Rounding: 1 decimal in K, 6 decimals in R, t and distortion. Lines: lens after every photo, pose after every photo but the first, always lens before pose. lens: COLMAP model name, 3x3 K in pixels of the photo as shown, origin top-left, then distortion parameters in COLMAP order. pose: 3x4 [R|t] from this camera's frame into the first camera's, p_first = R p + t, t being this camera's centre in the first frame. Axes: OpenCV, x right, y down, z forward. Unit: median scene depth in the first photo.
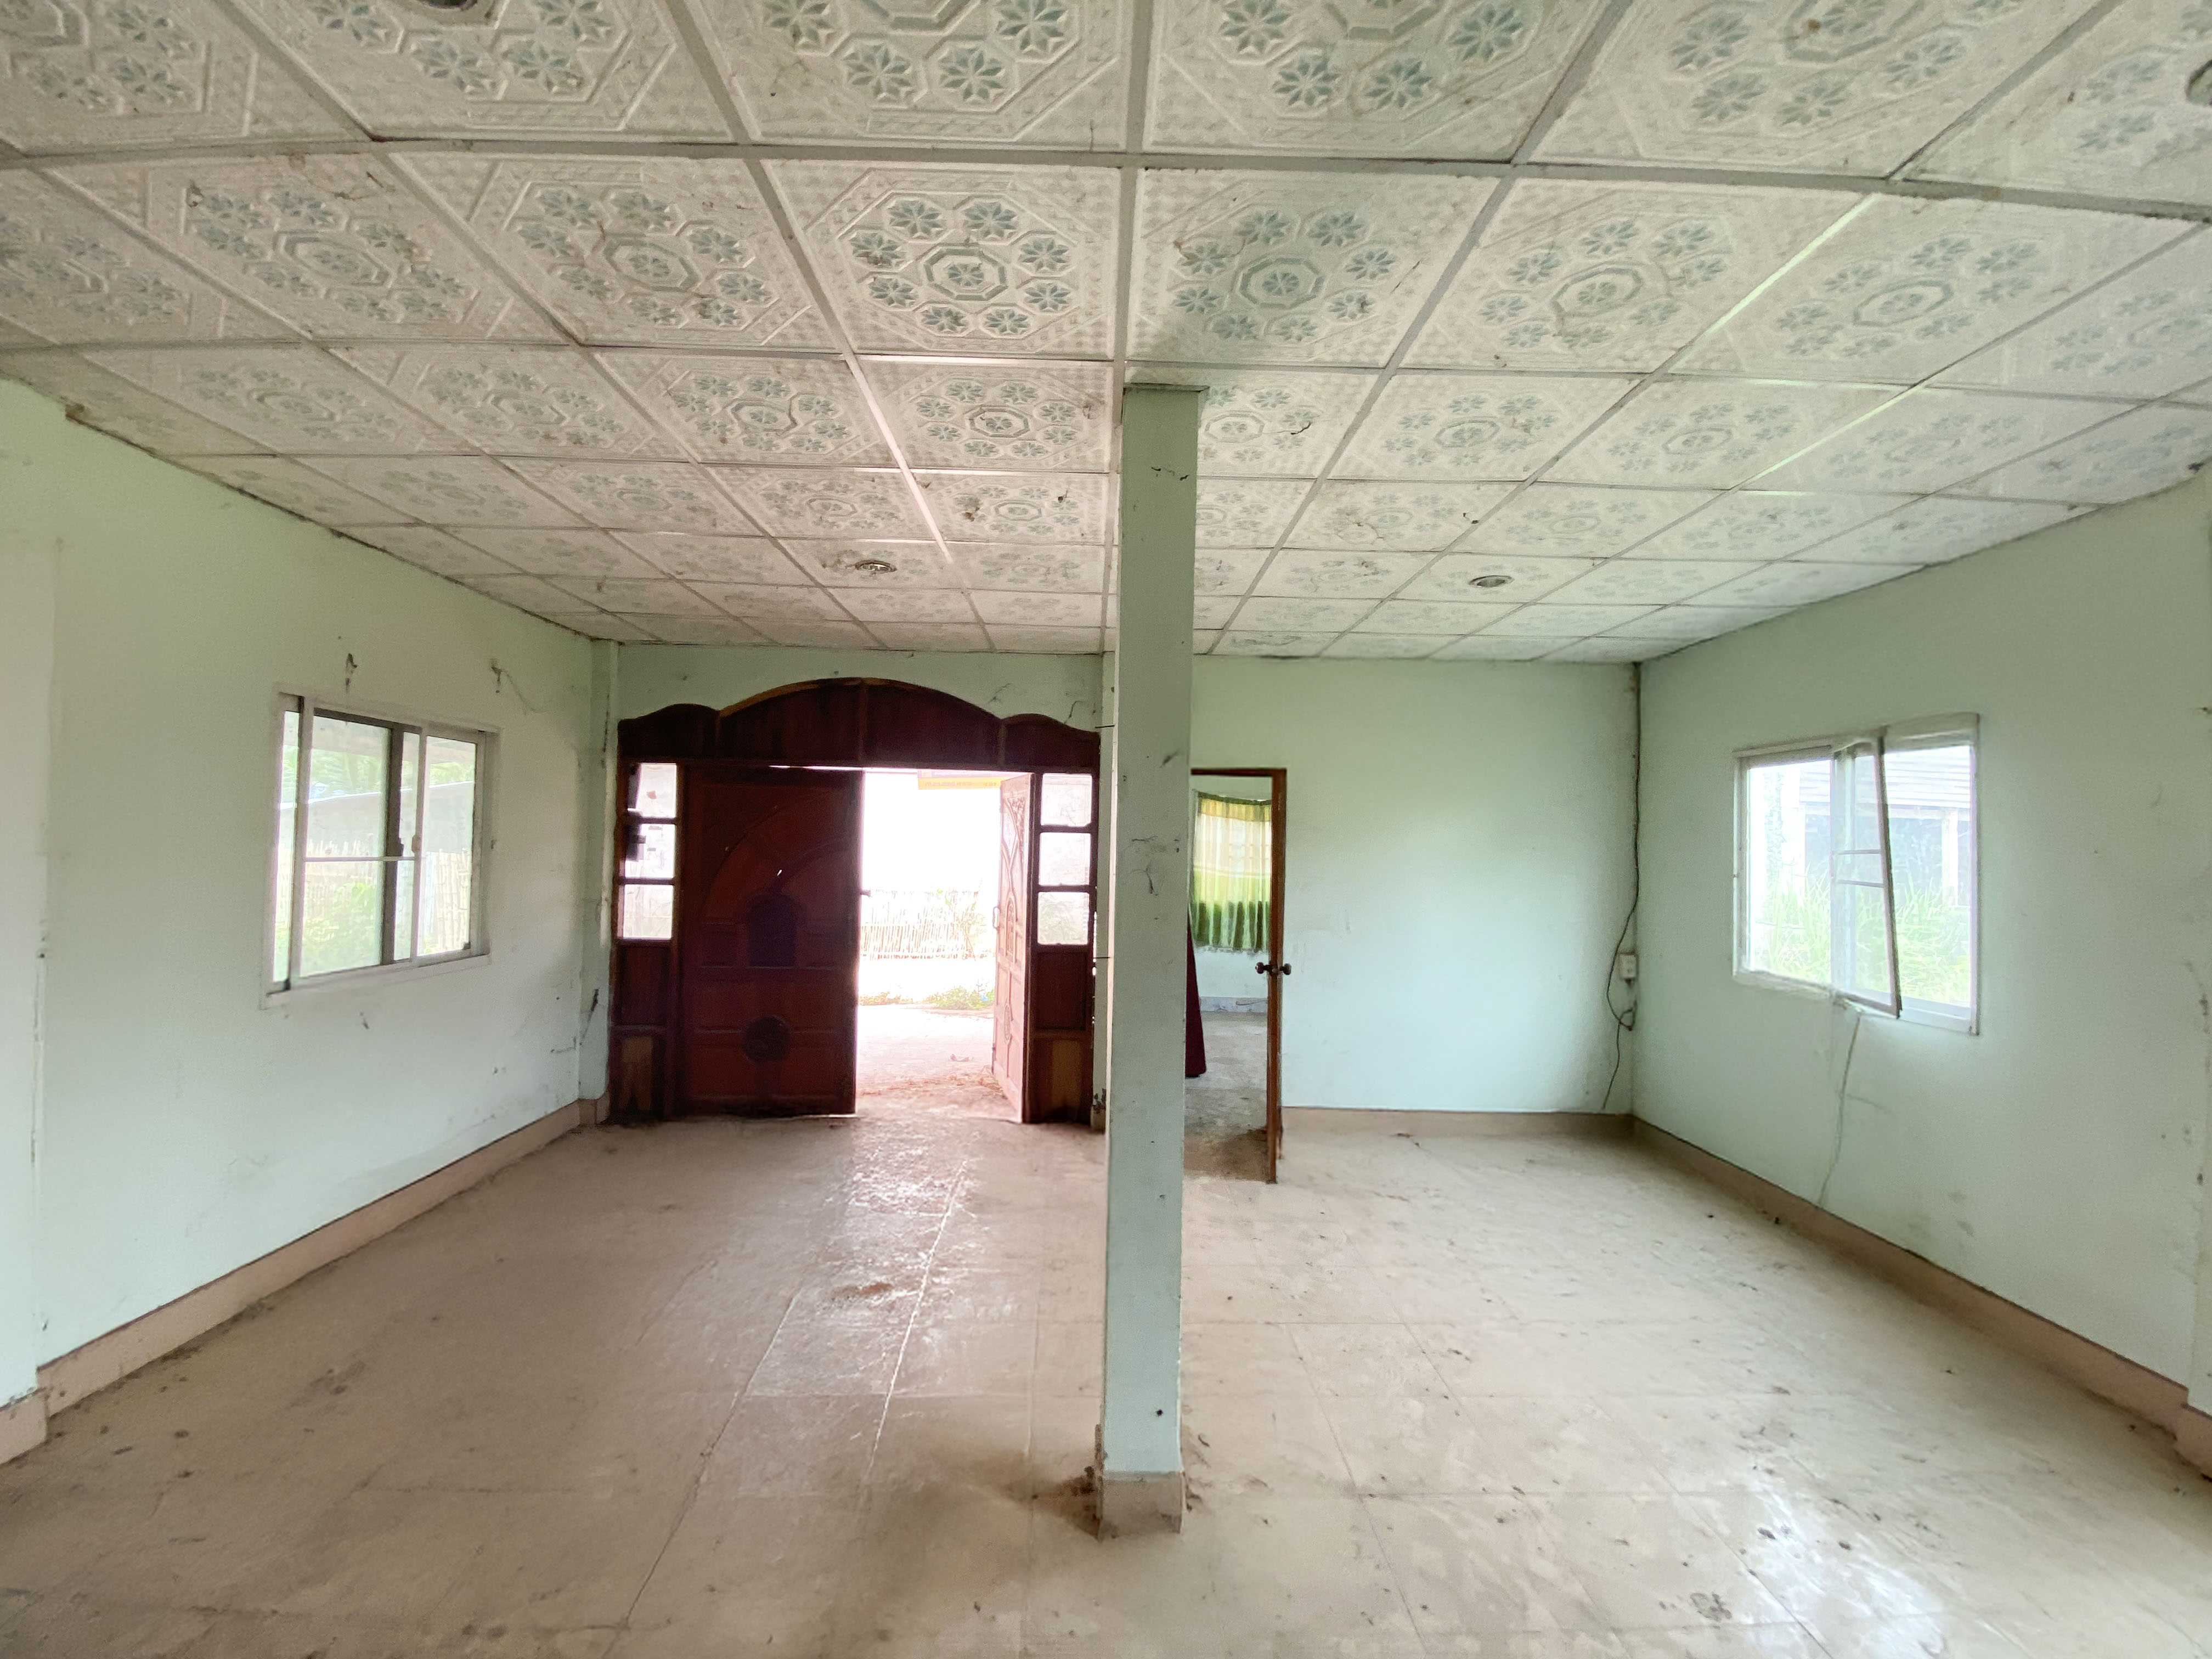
lens RADIAL K [[888.2, 0, 1105.7], [0, 888.2, 833.8], [0, 0, 1]] dist [-0.015531, -0.002583]
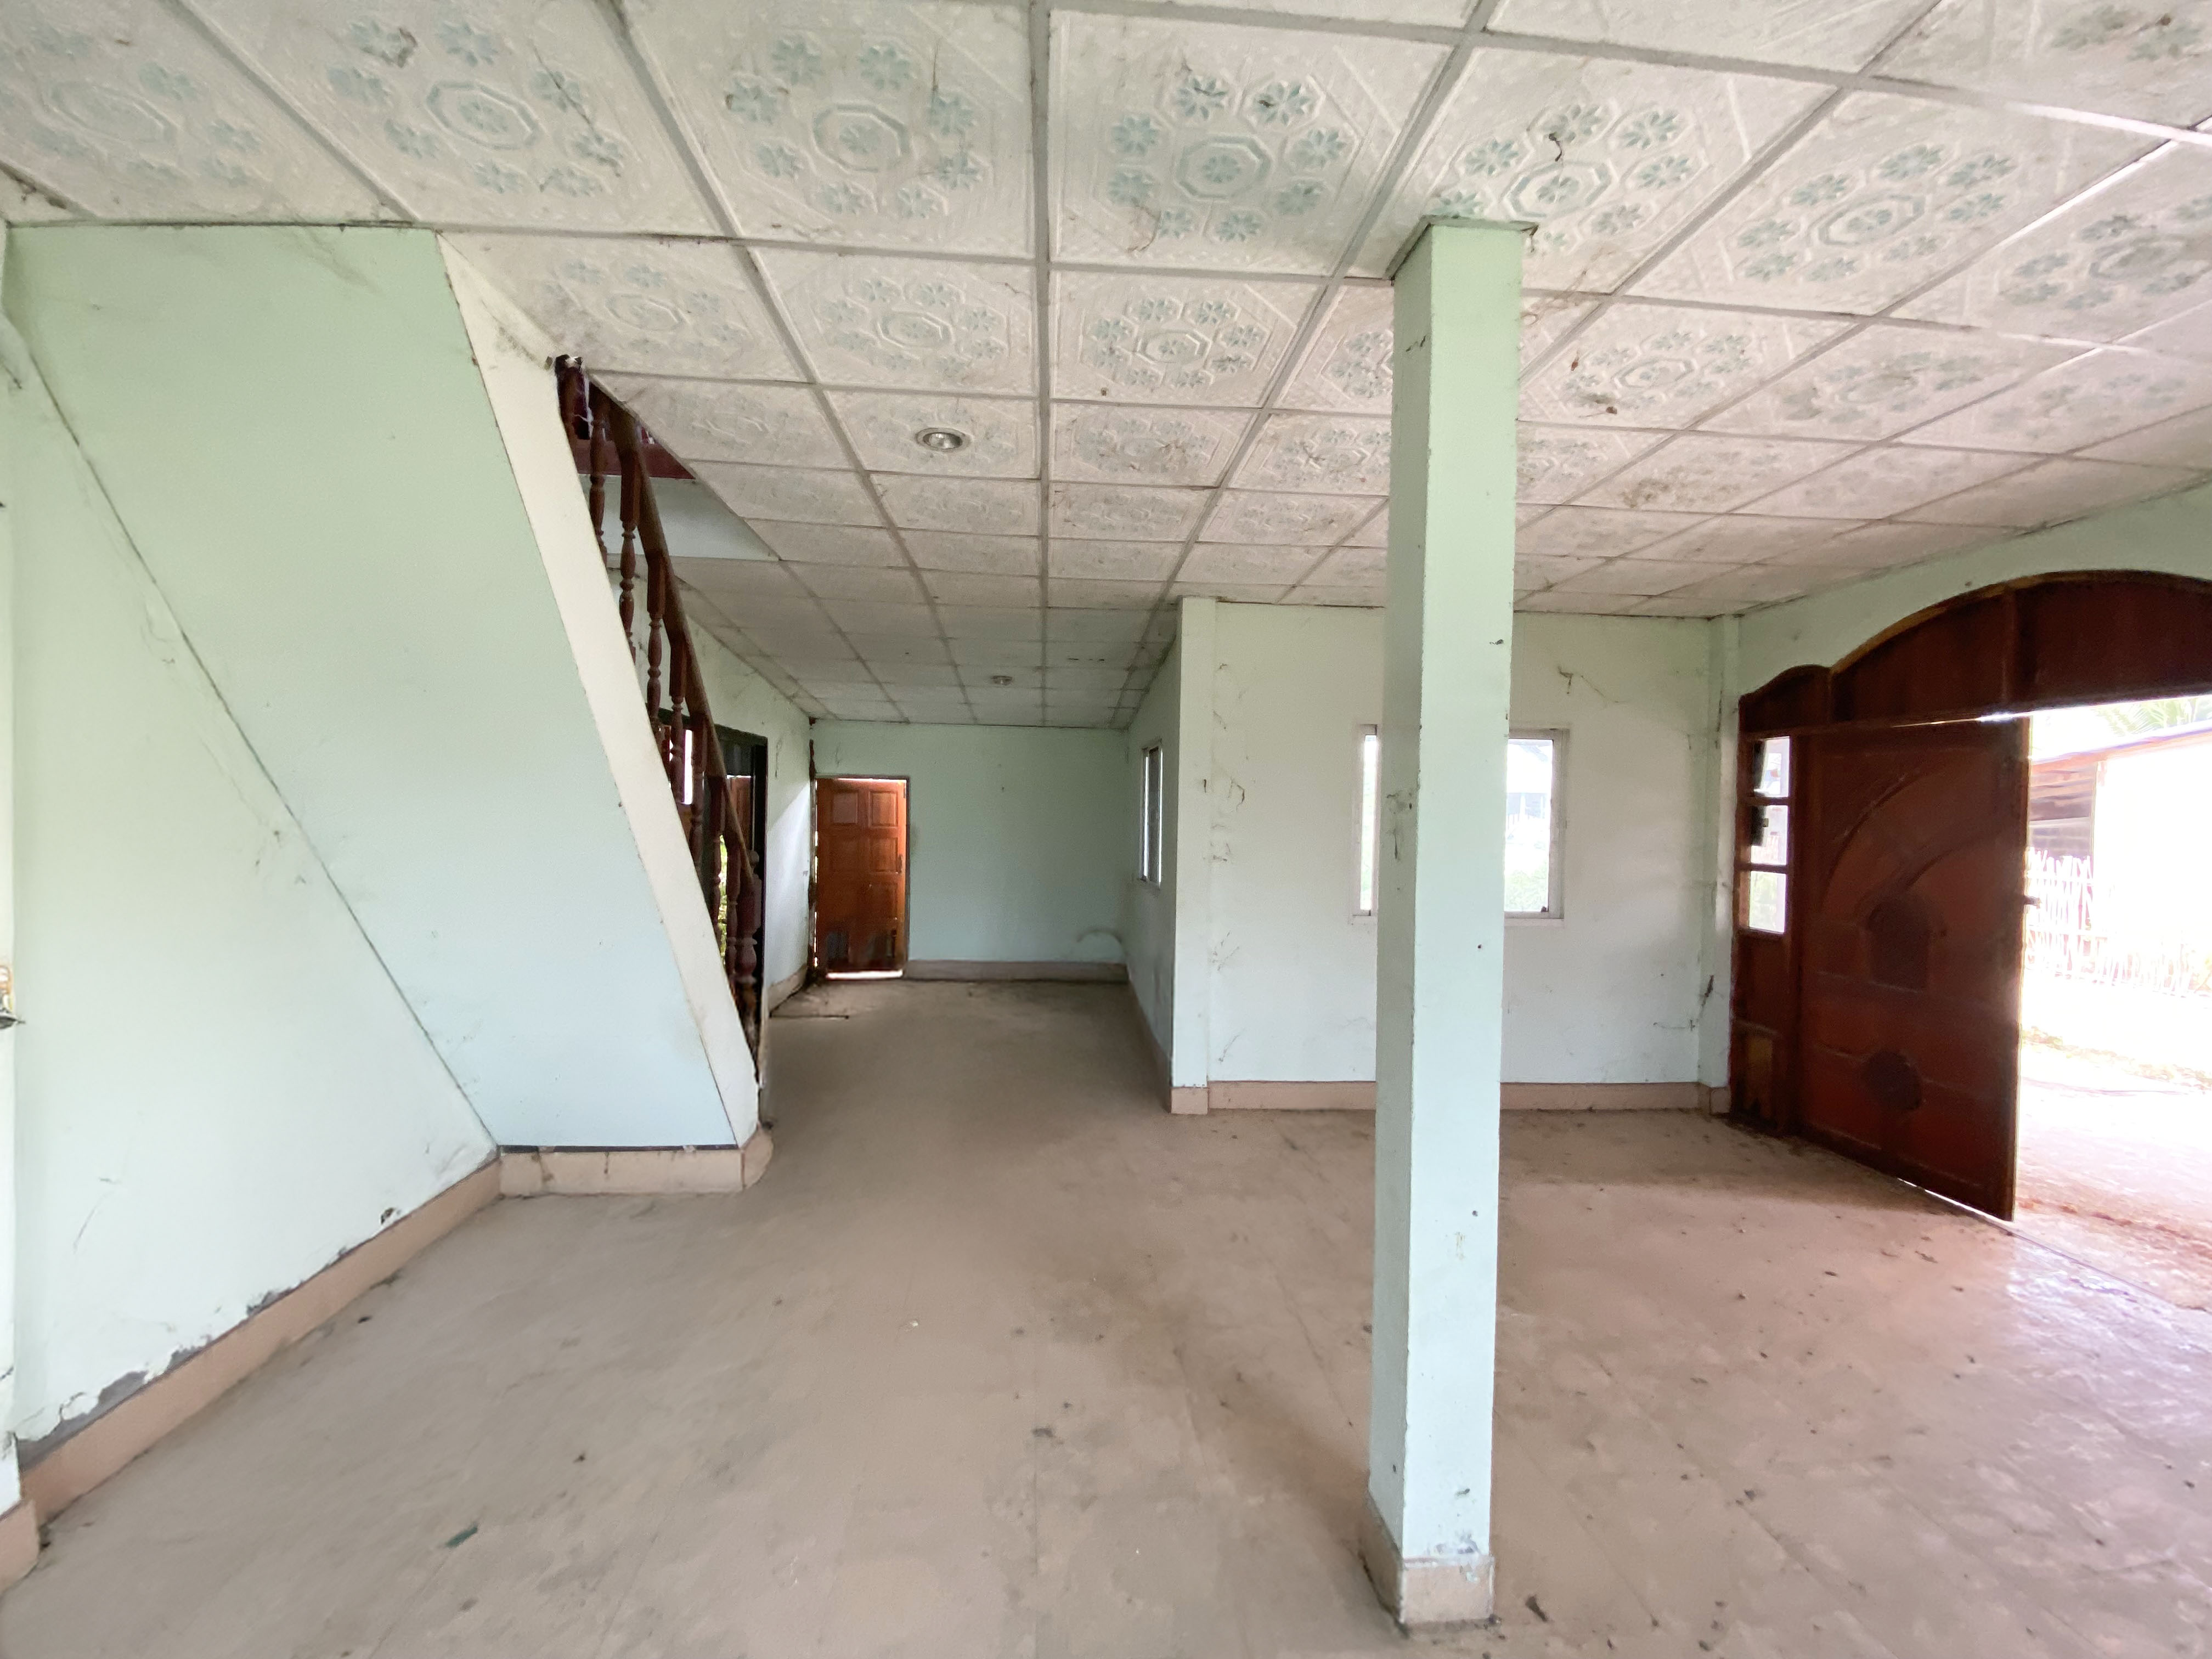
lens RADIAL K [[888.2, 0, 1111.7], [0, 888.2, 841.7], [0, 0, 1]] dist [-0.015531, -0.002583]
pose [[0.074464, 0.011480, -0.997158, 0.340507], [-0.001959, 0.999933, 0.011366, 0.017433], [0.997222, 0.001108, 0.074481, 0.255044]]
